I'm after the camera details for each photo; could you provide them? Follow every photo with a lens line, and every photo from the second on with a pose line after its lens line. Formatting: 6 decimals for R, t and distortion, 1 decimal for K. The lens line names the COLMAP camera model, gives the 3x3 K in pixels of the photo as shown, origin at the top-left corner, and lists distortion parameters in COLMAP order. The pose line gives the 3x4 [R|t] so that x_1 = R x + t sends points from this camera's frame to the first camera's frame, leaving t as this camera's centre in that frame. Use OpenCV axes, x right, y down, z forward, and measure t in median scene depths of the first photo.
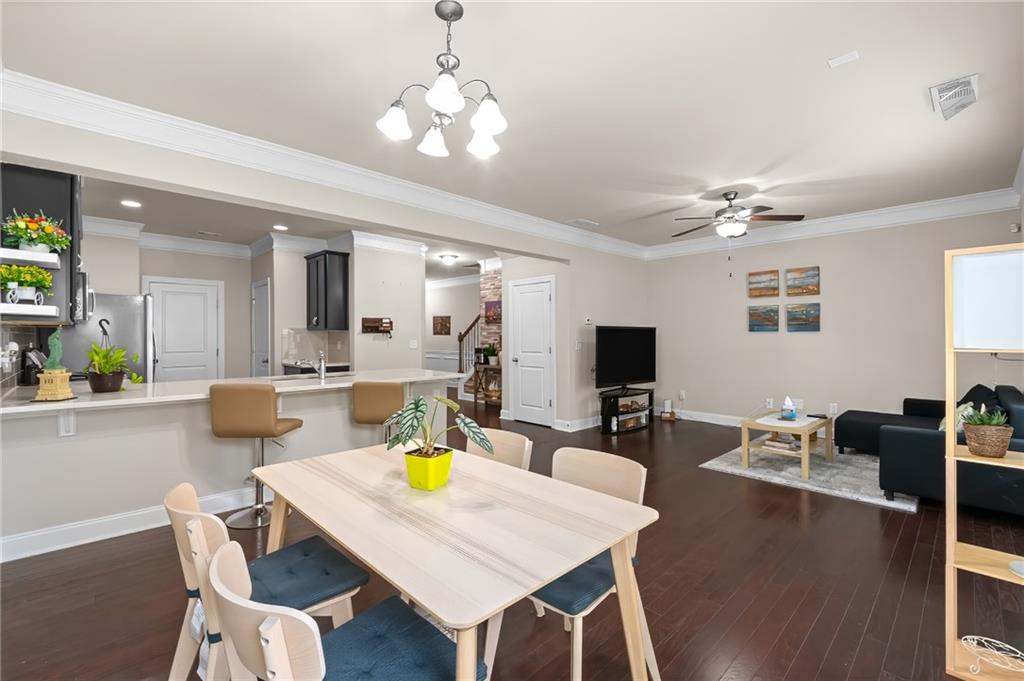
lens RADIAL K [[436.4, 0, 512.0], [0, 436.4, 340.5], [0, 0, 1]] dist [0.002160, 0.000016]
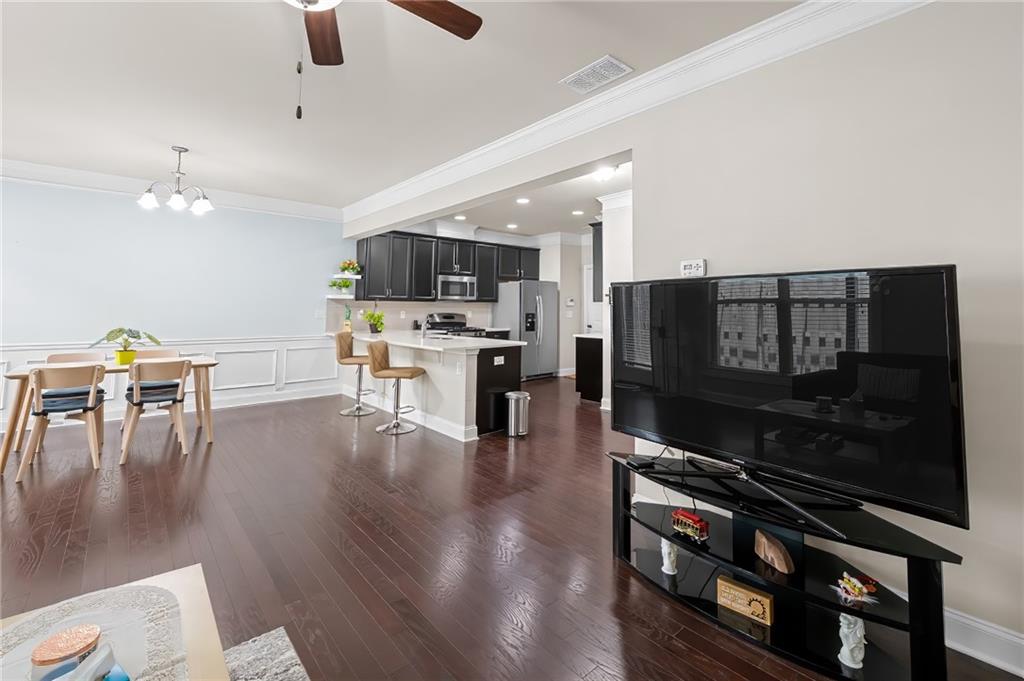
lens RADIAL K [[440.1, 0, 510.9], [0, 440.1, 292.9], [0, 0, 1]] dist [-0.001871, -0.000401]
pose [[-0.044028, -0.035156, -0.998412, 0.579649], [-0.016234, 0.999274, -0.034470, -0.007168], [0.998898, 0.014691, -0.044567, 0.844337]]
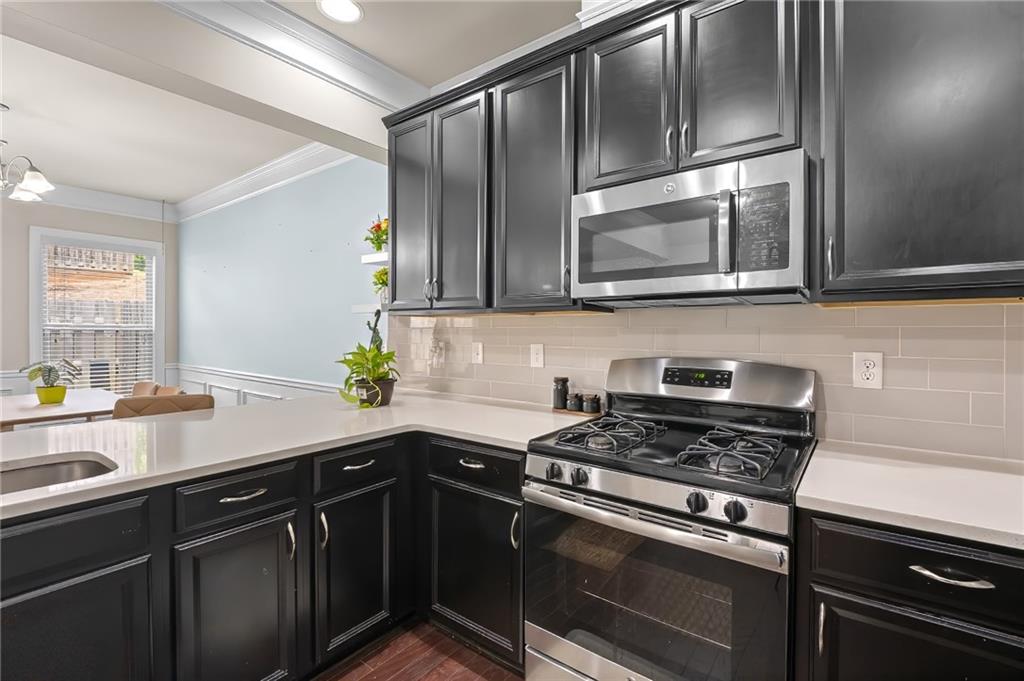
lens RADIAL K [[443.8, 0, 529.0], [0, 443.8, 332.1], [0, 0, 1]] dist [0.001290, -0.000407]
pose [[-0.984081, -0.001759, -0.177712, -0.504842], [-0.004168, 0.999904, 0.013185, -0.010093], [0.177672, 0.013716, -0.983994, 0.870460]]
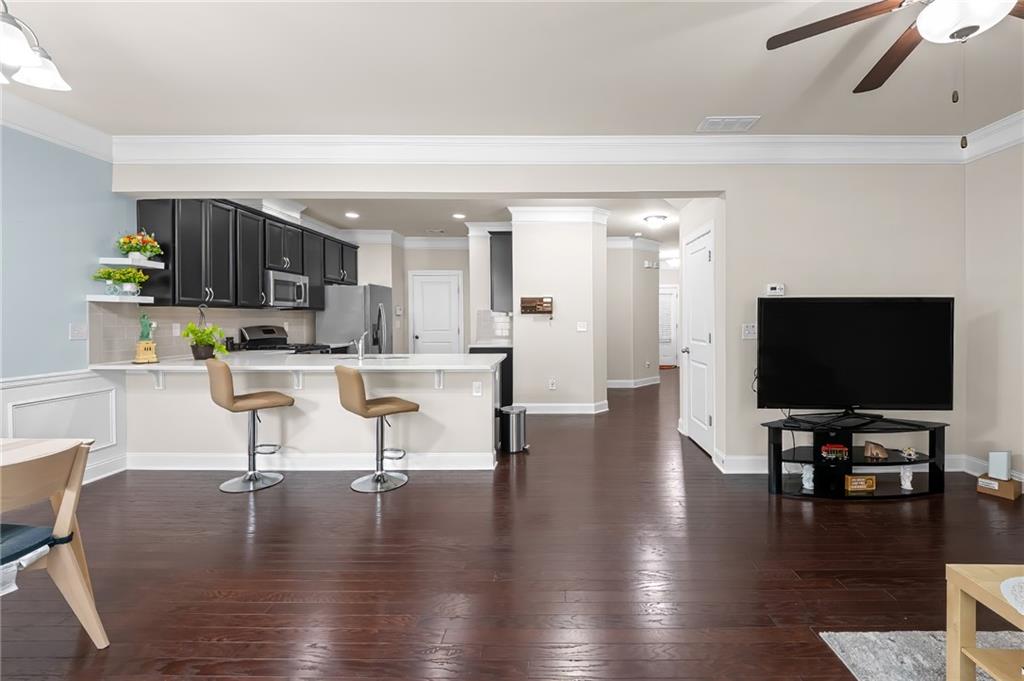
lens RADIAL K [[442.5, 0, 559.3], [0, 442.5, 325.8], [0, 0, 1]] dist [-0.000268, -0.000398]
pose [[0.727262, 0.010003, -0.686287, 0.370746], [-0.005793, 0.999948, 0.008436, -0.000403], [0.686336, -0.002160, 0.727282, 0.368408]]
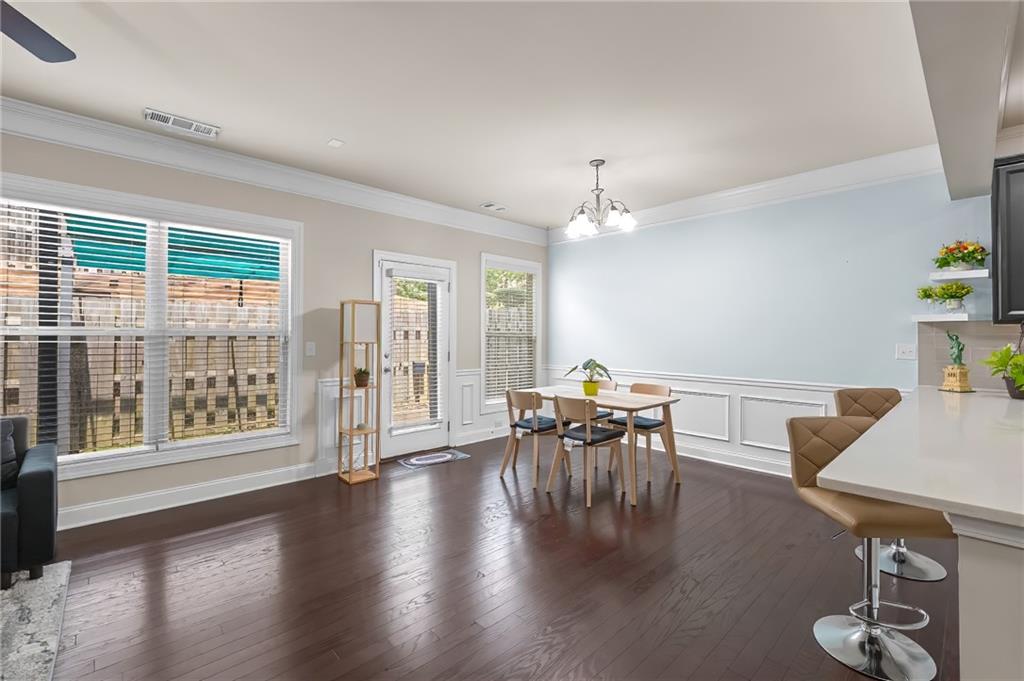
lens RADIAL K [[449.4, 0, 529.9], [0, 449.4, 327.9], [0, 0, 1]] dist [-0.003480, -0.000987]
pose [[-0.999837, -0.000557, -0.018035, 0.060989], [-0.000446, 0.999981, -0.006177, -0.011454], [0.018038, -0.006168, -0.999818, 0.919426]]
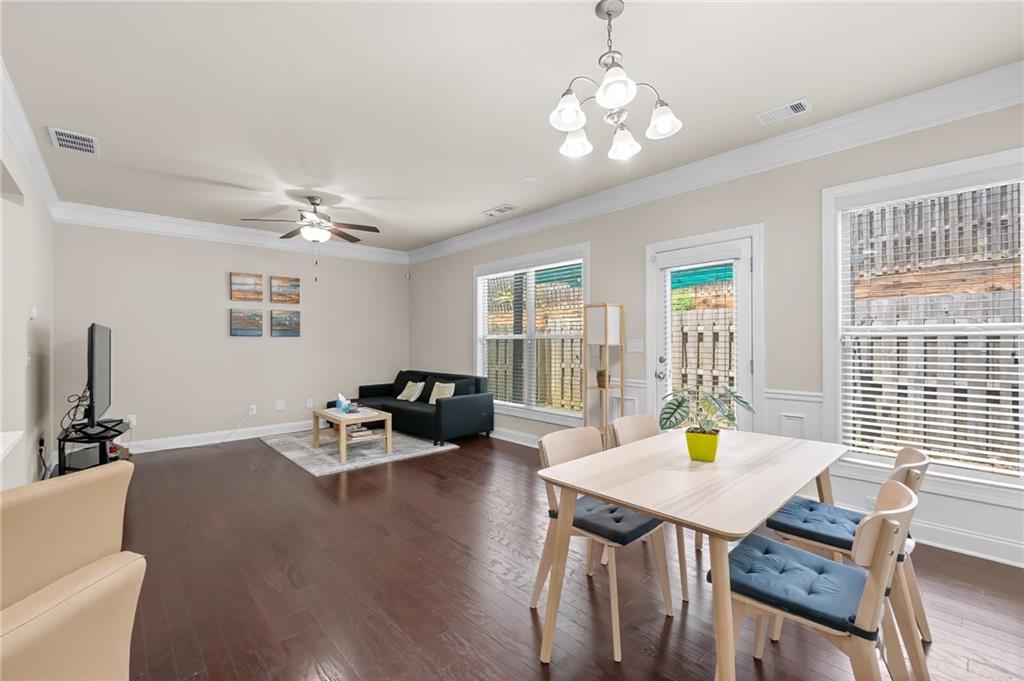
lens RADIAL K [[441.2, 0, 508.0], [0, 441.2, 344.9], [0, 0, 1]] dist [0.006533, -0.000287]
pose [[0.034479, -0.006859, 0.999382, -0.364753], [0.013842, 0.999884, 0.006385, 0.000294], [-0.999310, 0.013614, 0.034570, 0.380184]]
